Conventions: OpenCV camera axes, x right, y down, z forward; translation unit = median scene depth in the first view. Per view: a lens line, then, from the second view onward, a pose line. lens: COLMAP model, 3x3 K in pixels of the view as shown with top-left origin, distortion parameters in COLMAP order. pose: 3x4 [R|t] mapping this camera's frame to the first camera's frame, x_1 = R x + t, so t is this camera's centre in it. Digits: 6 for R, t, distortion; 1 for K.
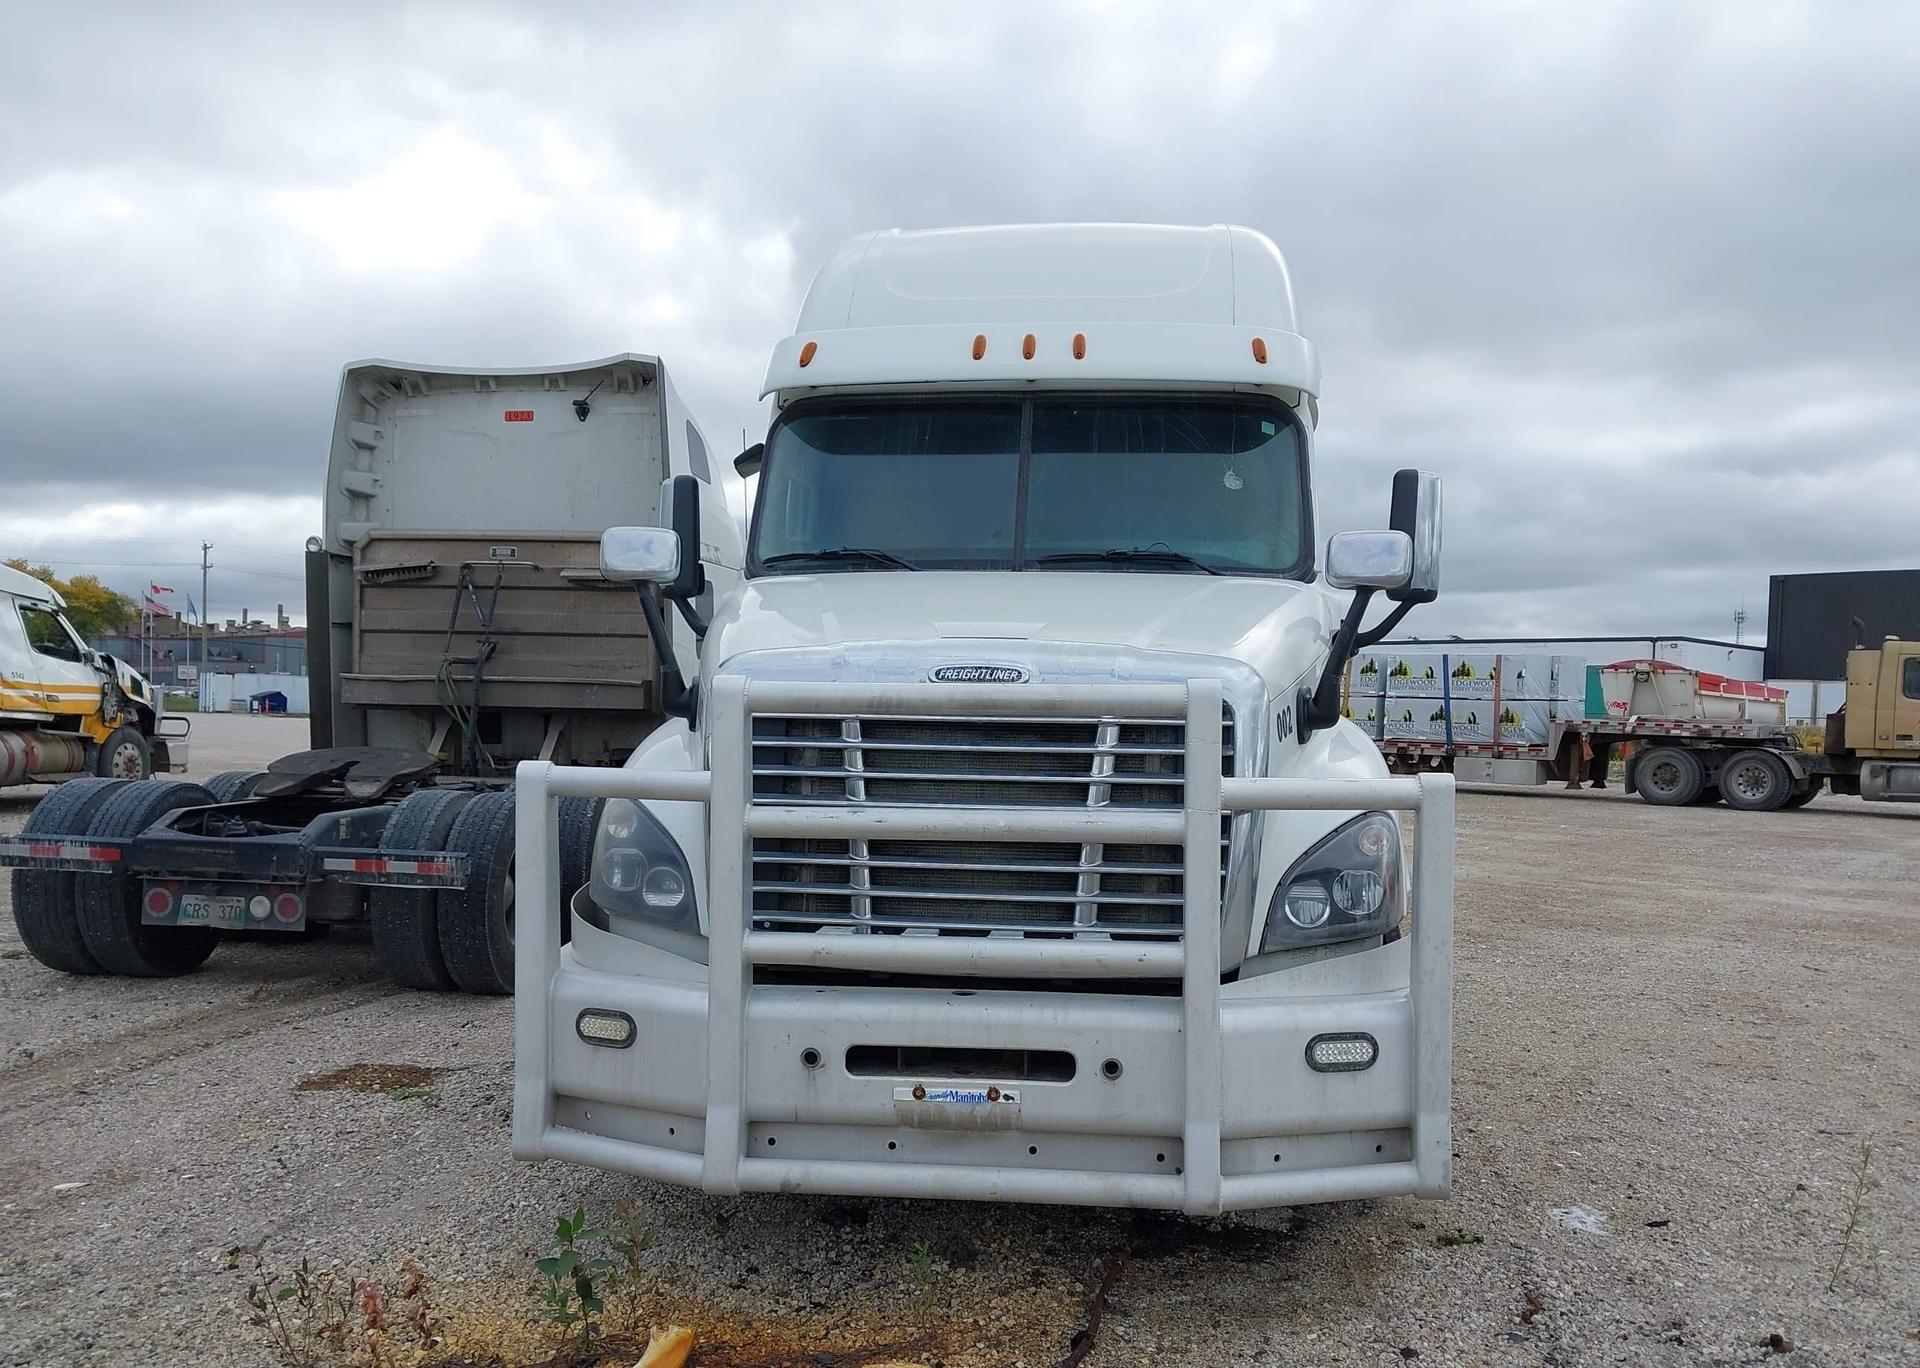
lens RADIAL K [[1501.7, 0, 969.6], [0, 1501.7, 704.6], [0, 0, 1]] dist [0.030217, -0.044702]
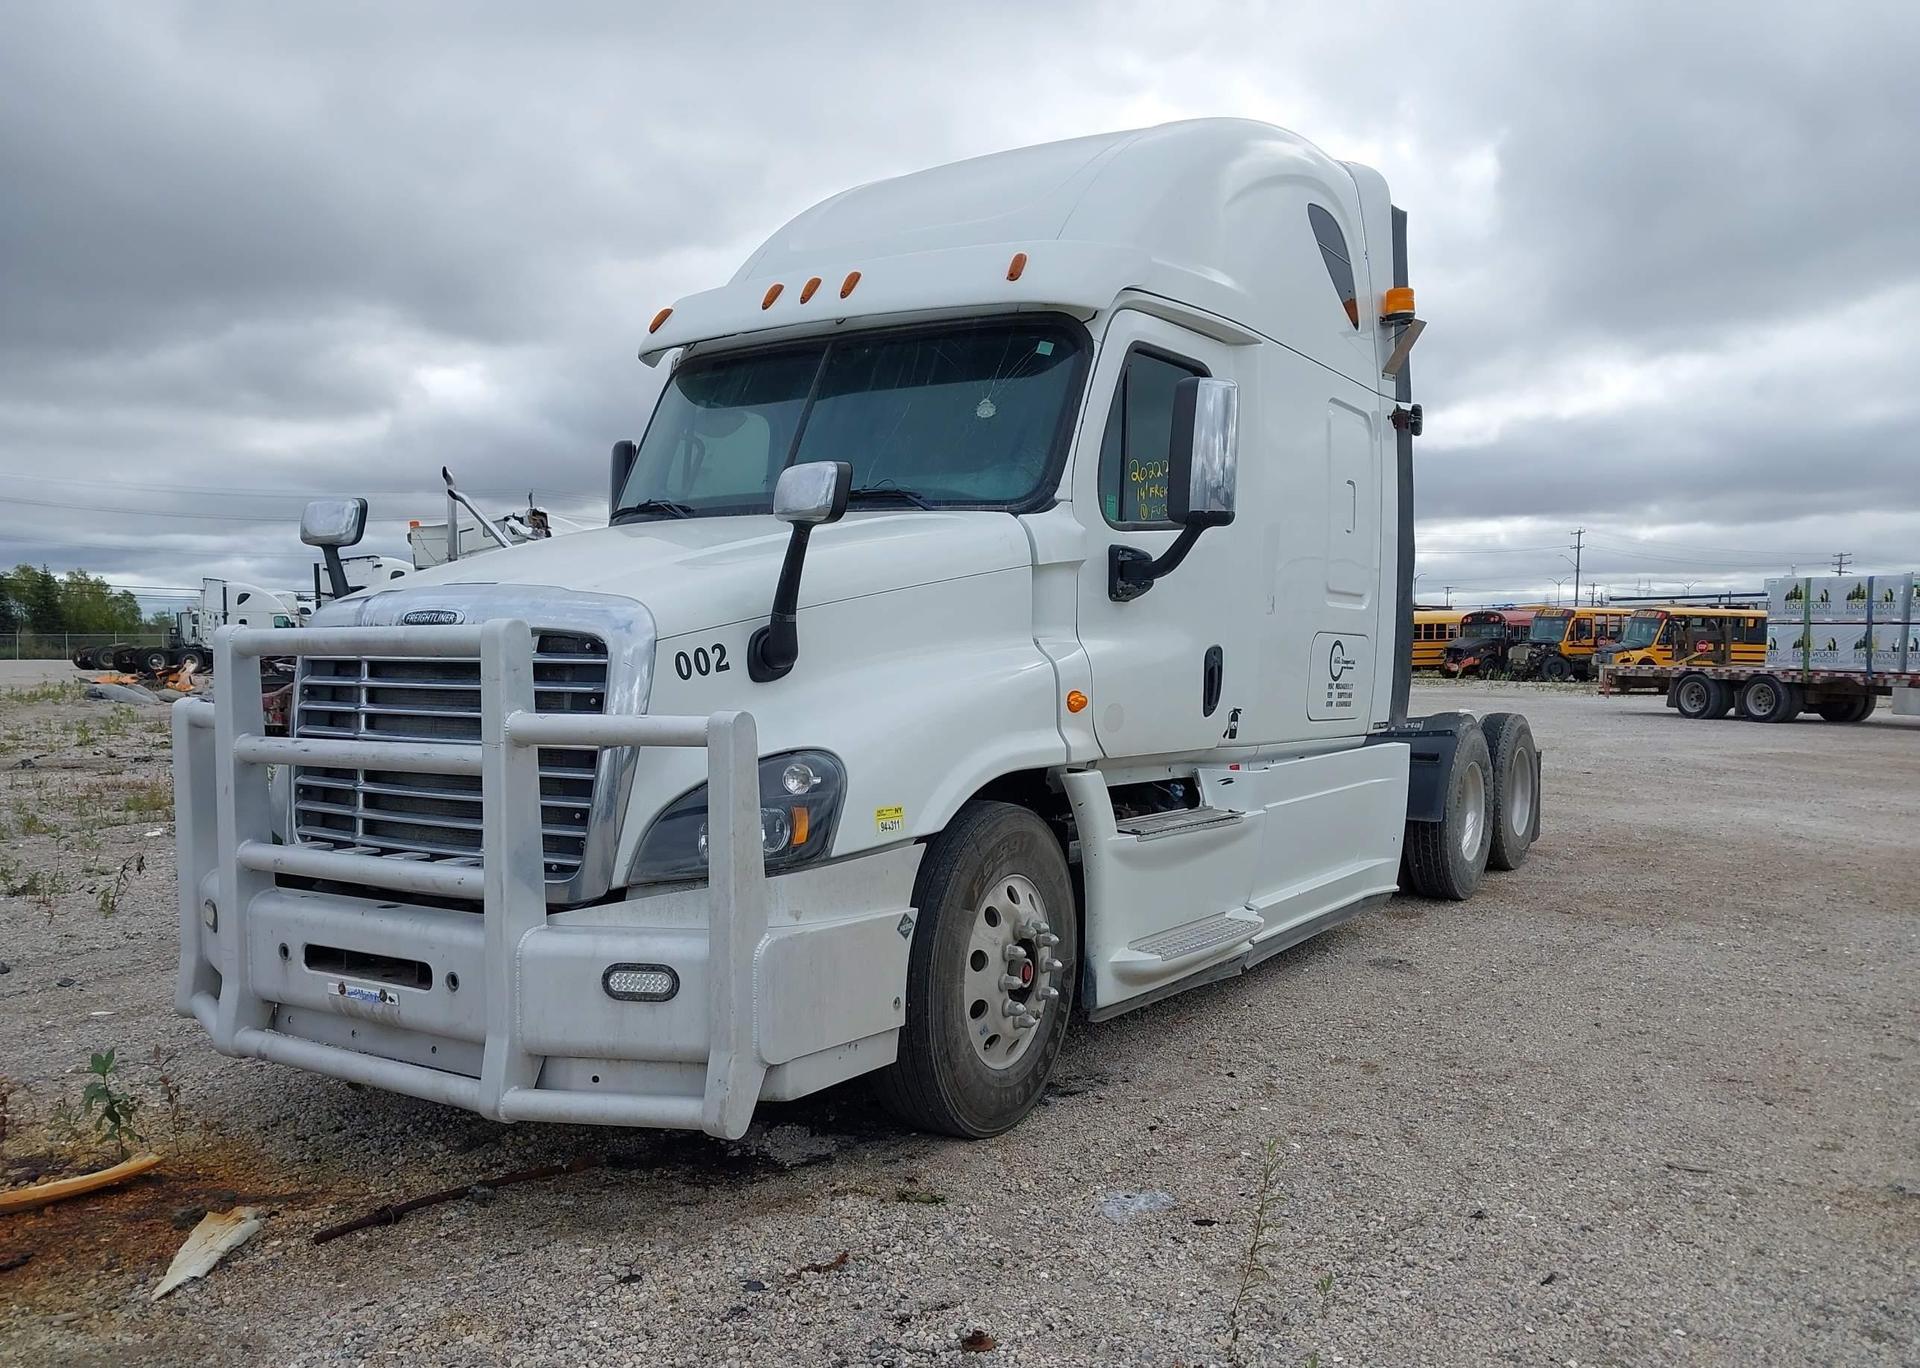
lens RADIAL K [[1501.7, 0, 968.4], [0, 1501.7, 693.7], [0, 0, 1]] dist [0.030217, -0.044702]
pose [[0.894670, -0.002809, -0.446718, 0.887852], [0.015985, 0.999541, 0.025730, 0.013410], [0.446441, -0.030161, 0.894305, 0.194733]]
